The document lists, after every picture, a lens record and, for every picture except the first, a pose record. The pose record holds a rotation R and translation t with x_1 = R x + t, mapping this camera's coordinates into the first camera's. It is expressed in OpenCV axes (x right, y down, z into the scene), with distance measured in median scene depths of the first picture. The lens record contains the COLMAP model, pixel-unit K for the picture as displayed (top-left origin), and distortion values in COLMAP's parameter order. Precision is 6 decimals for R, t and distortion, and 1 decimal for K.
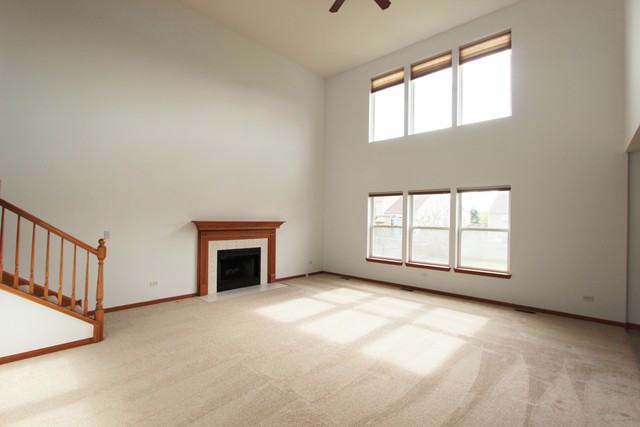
lens RADIAL K [[303.2, 0, 322.8], [0, 303.2, 216.3], [0, 0, 1]] dist [-0.017880, 0.000049]
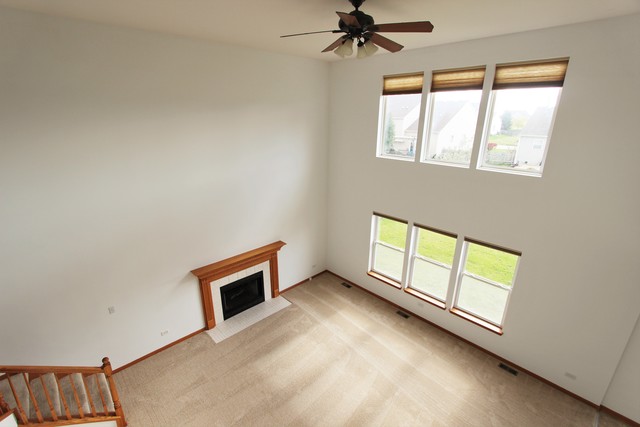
lens RADIAL K [[303.2, 0, 322.8], [0, 303.2, 216.3], [0, 0, 1]] dist [-0.017880, 0.000049]
pose [[0.998065, 0.016159, -0.060040, 0.057576], [0.004873, 0.942339, 0.334623, -0.414897], [0.061986, -0.334268, 0.940437, 0.109623]]
